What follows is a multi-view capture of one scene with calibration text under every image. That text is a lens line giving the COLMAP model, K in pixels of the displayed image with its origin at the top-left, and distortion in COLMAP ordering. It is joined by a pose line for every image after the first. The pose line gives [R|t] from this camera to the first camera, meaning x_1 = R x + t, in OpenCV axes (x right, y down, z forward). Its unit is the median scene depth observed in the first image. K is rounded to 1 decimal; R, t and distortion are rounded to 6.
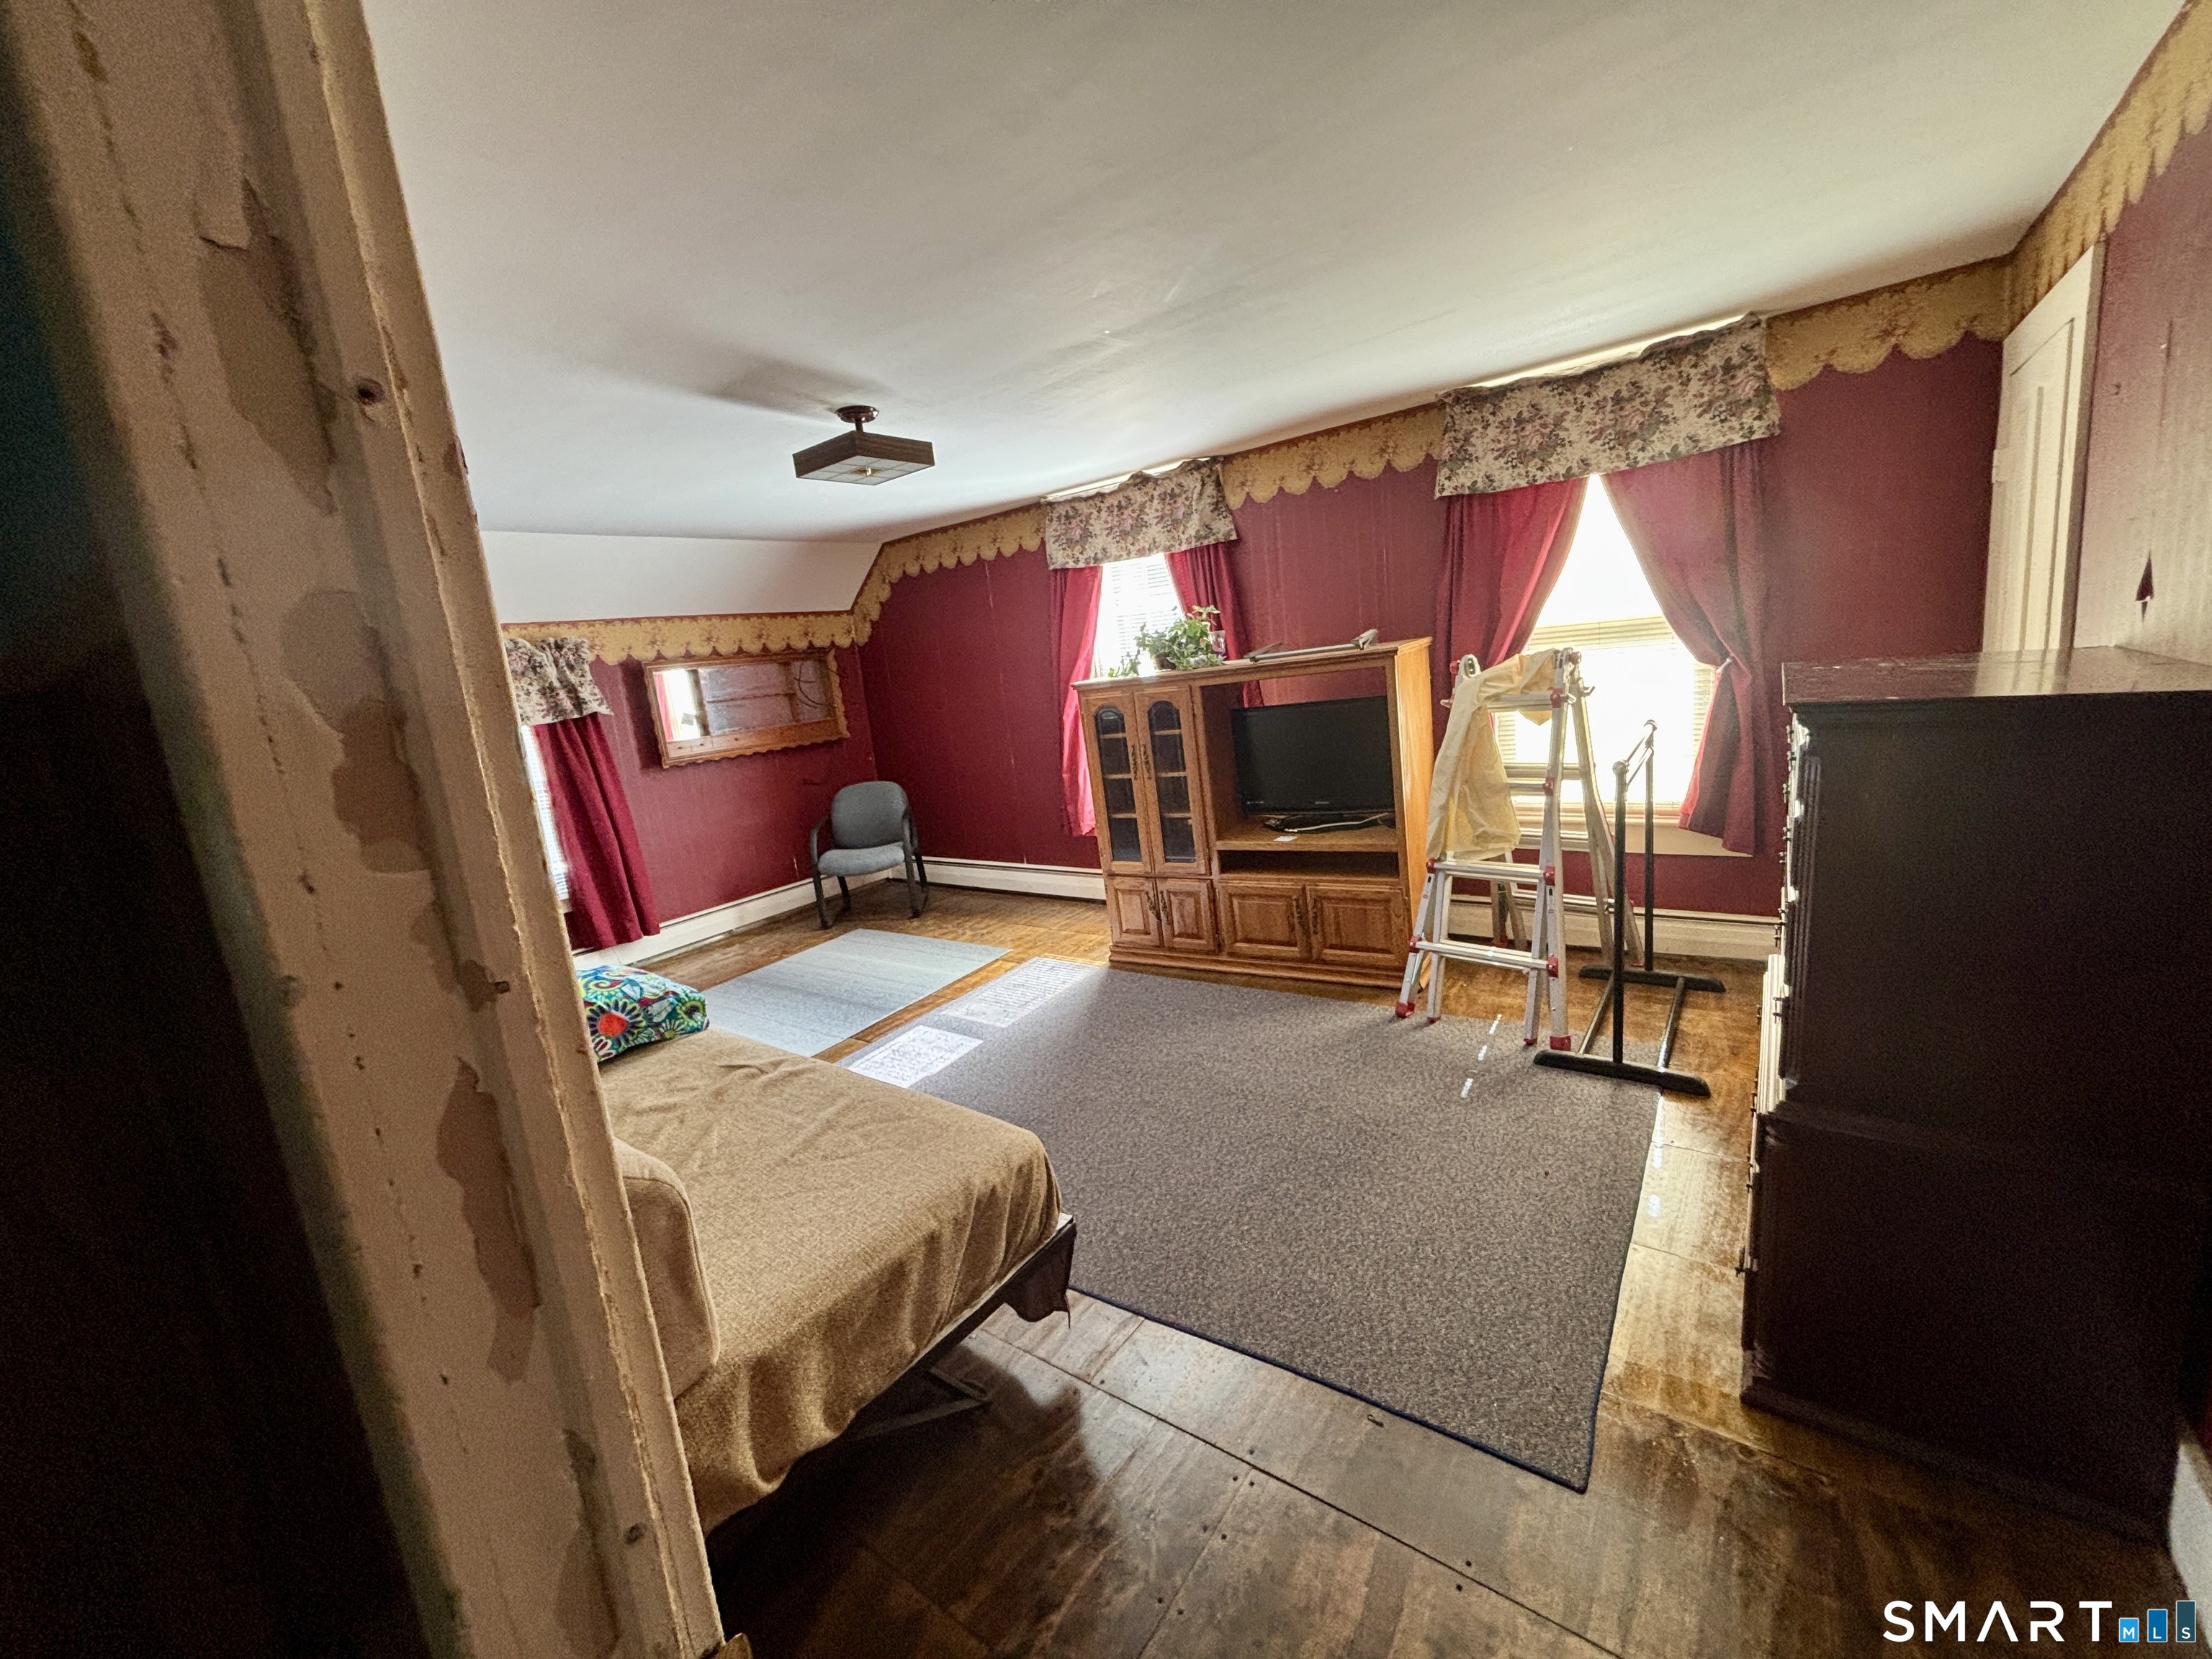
lens RADIAL K [[887.7, 0, 1109.9], [0, 887.7, 825.1], [0, 0, 1]] dist [-0.001968, -0.003396]
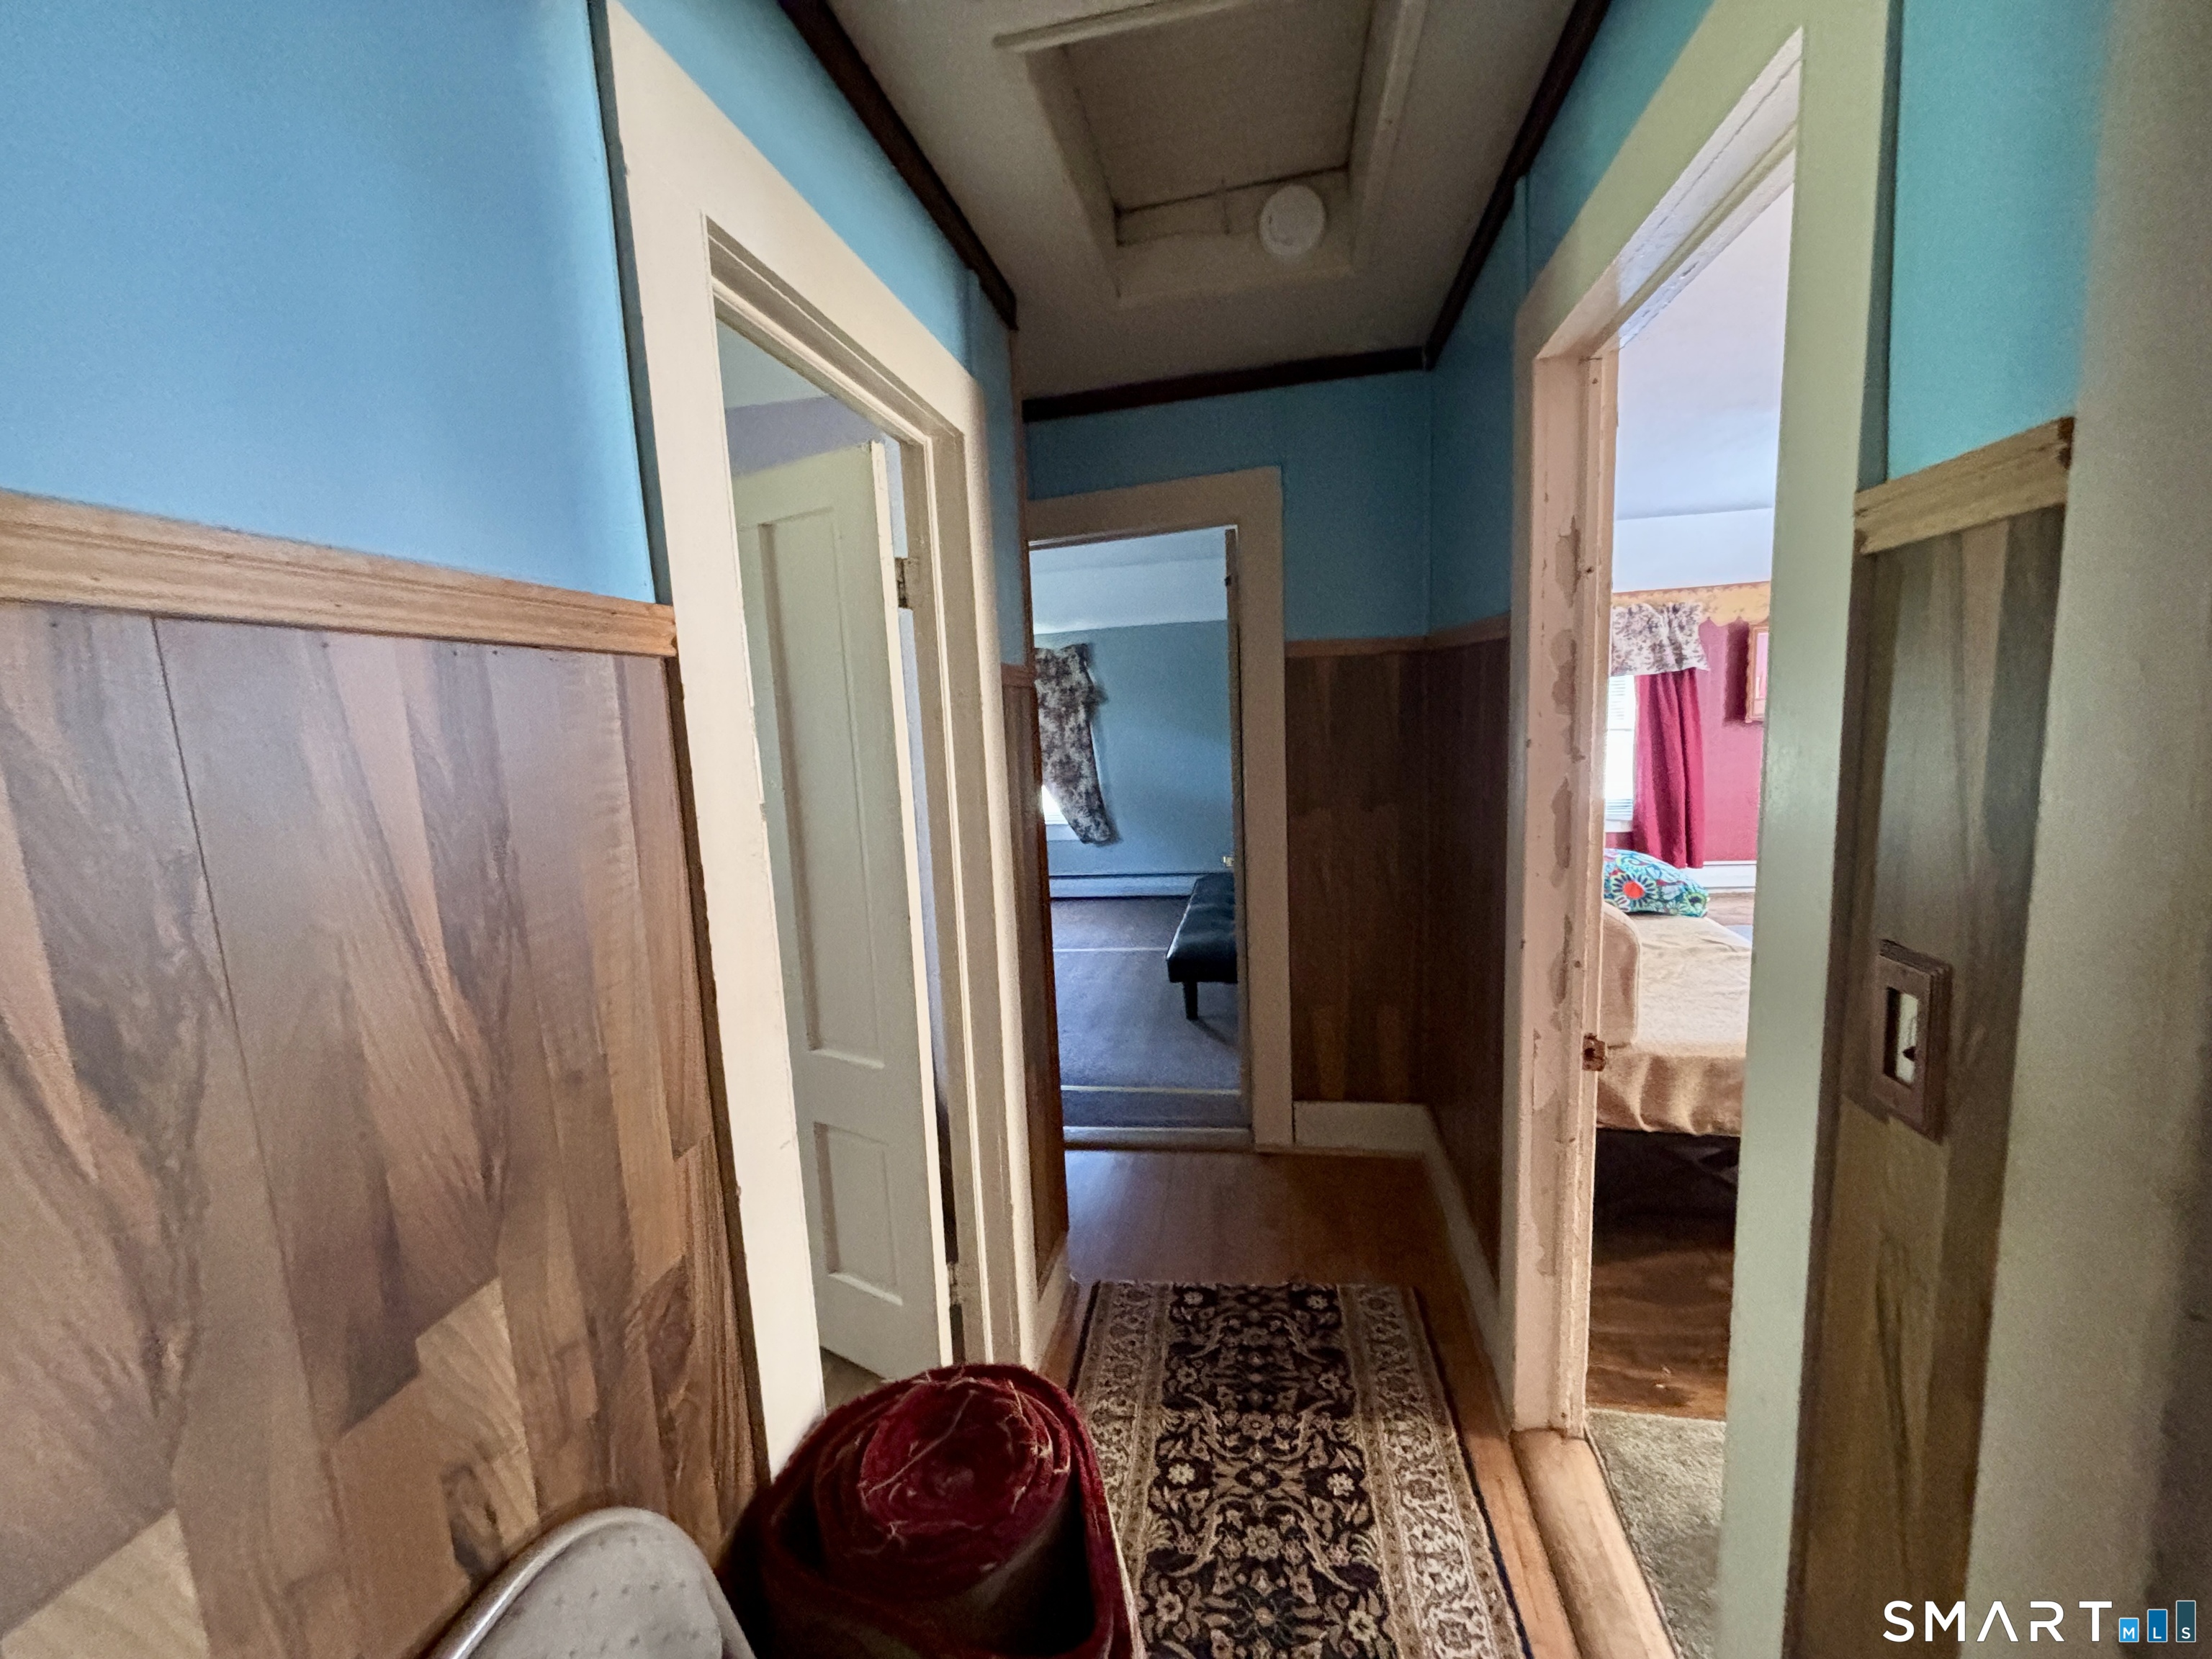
lens RADIAL K [[887.7, 0, 1105.5], [0, 887.7, 821.0], [0, 0, 1]] dist [-0.001968, -0.003396]
pose [[0.437134, 0.203812, -0.875999, 0.159346], [-0.161019, 0.975984, 0.146724, 0.025755], [0.884865, 0.076914, 0.459454, -0.223248]]
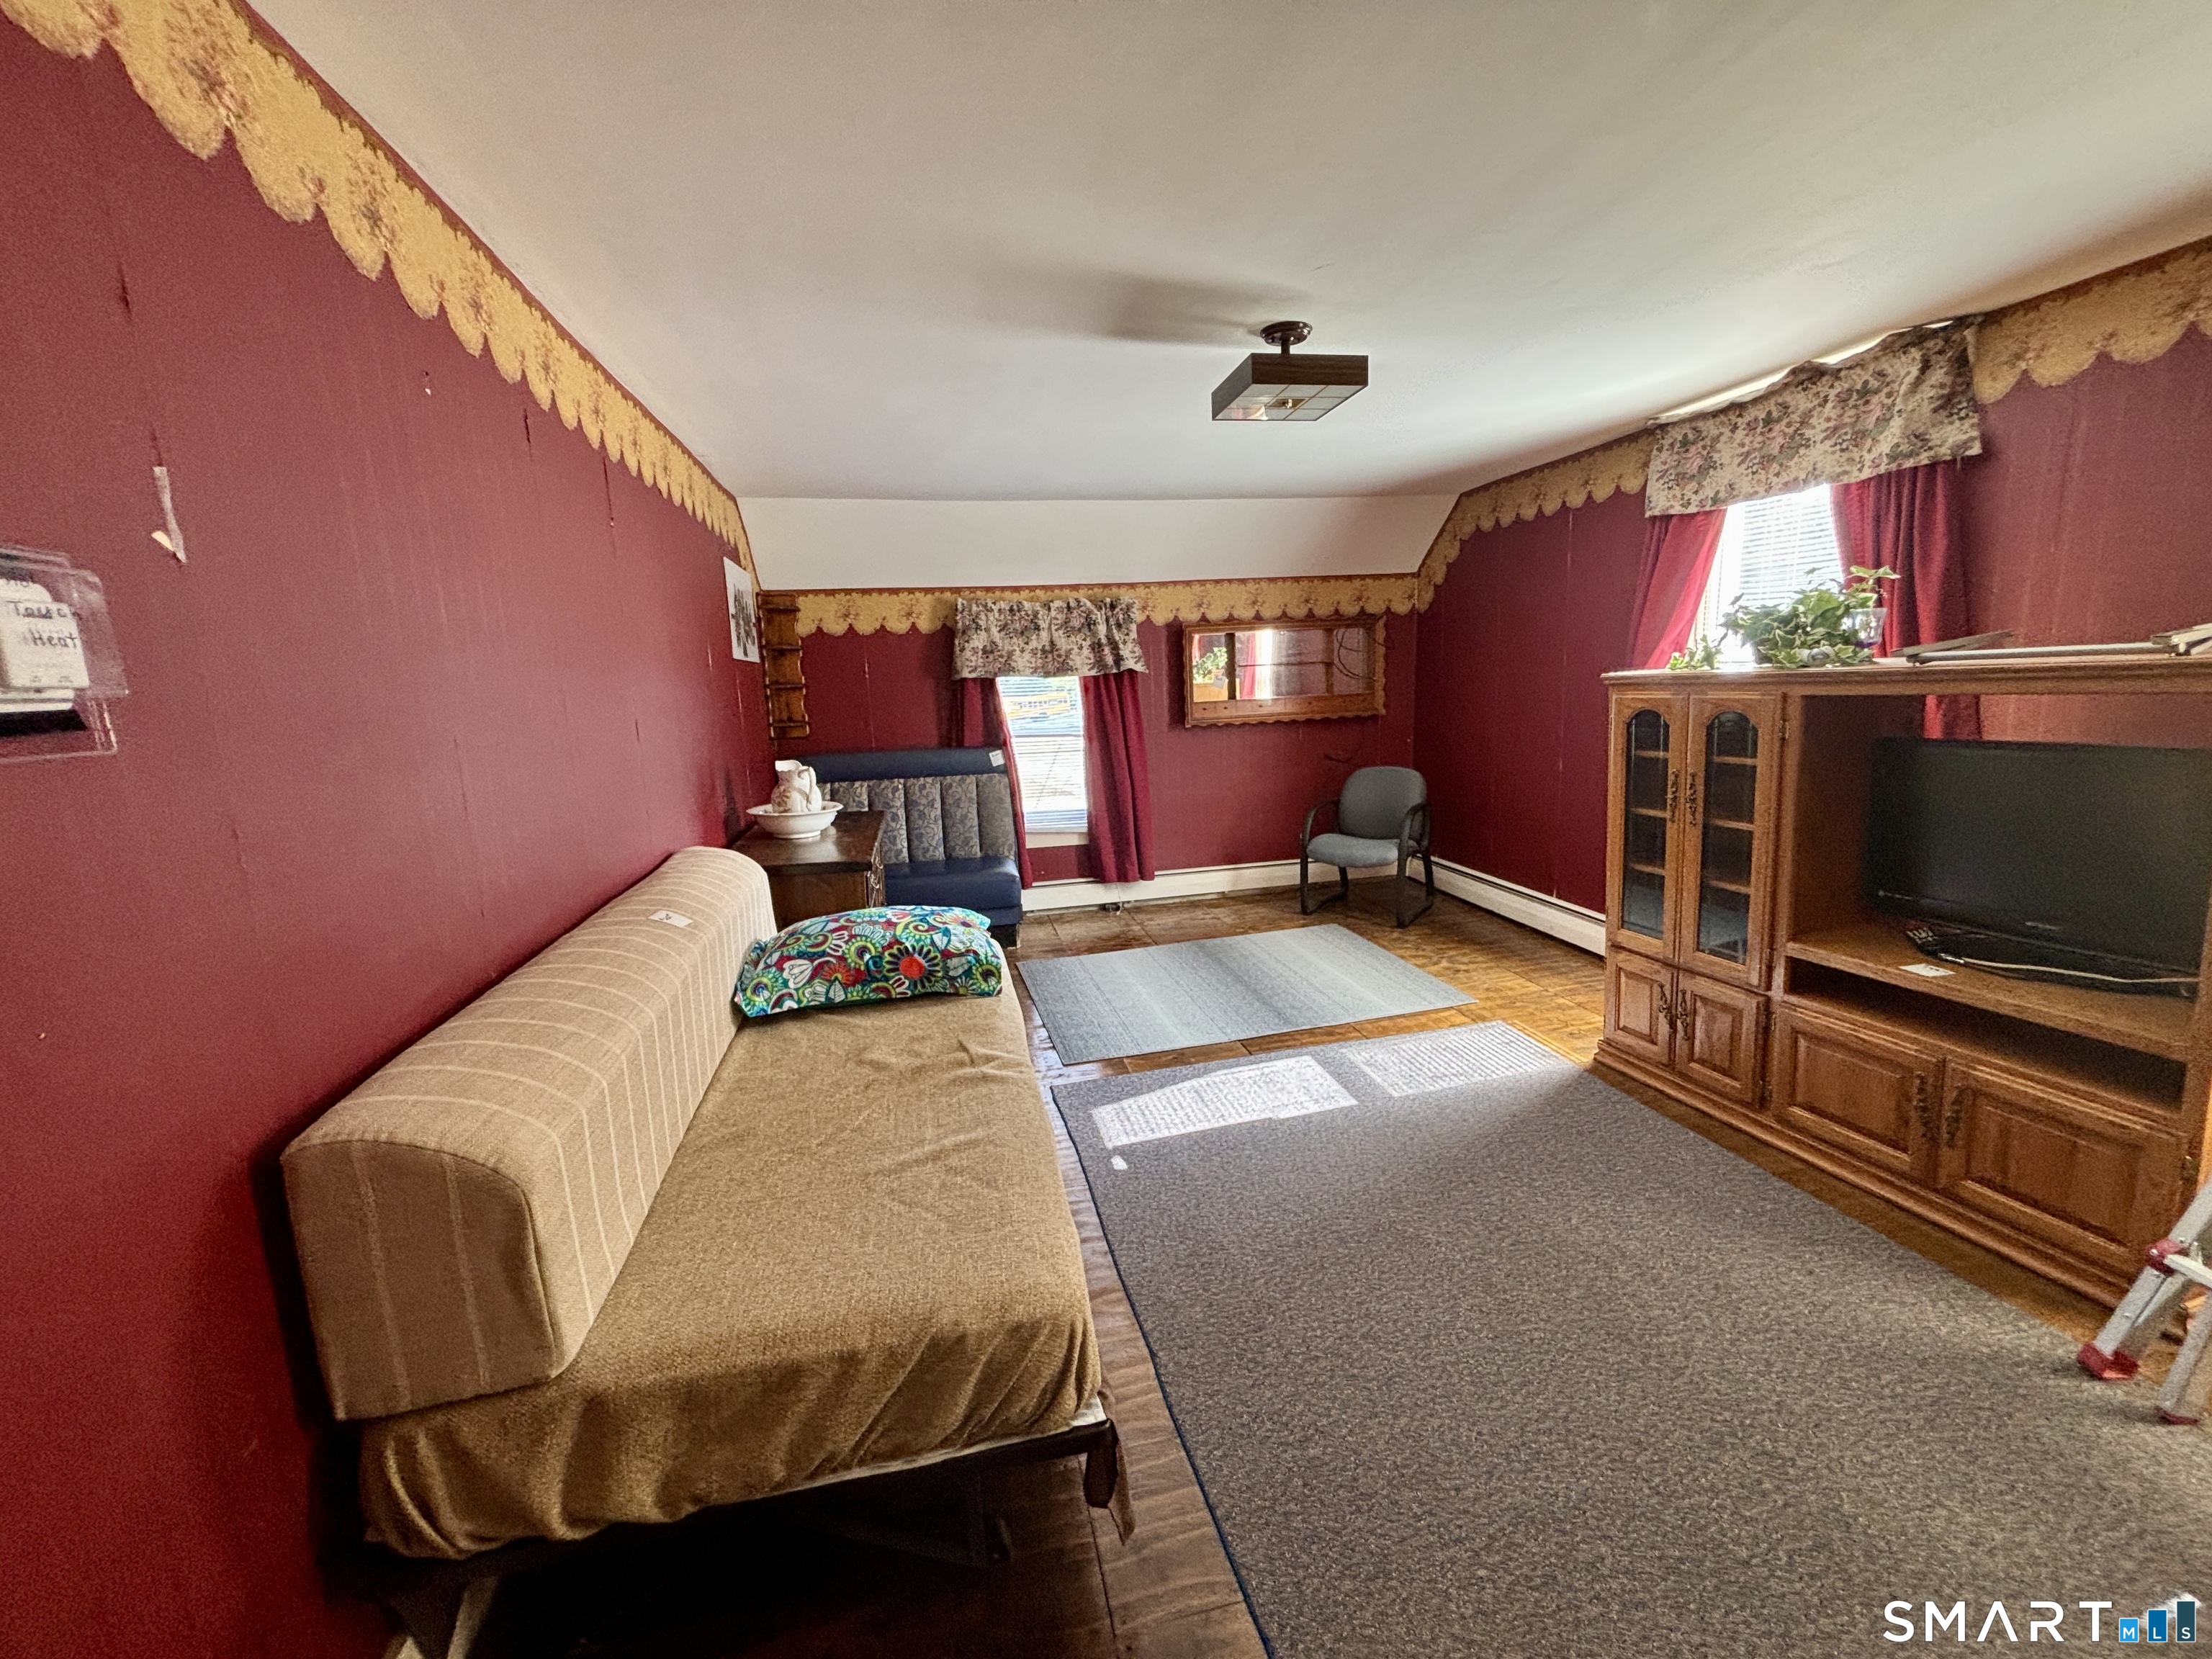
lens RADIAL K [[887.7, 0, 1091.2], [0, 887.7, 822.5], [0, 0, 1]] dist [-0.001968, -0.003396]
pose [[0.738774, 0.182445, -0.648789, 0.140461], [-0.159202, 0.982660, 0.095048, -0.044085], [0.654880, 0.033070, 0.755009, 0.185788]]
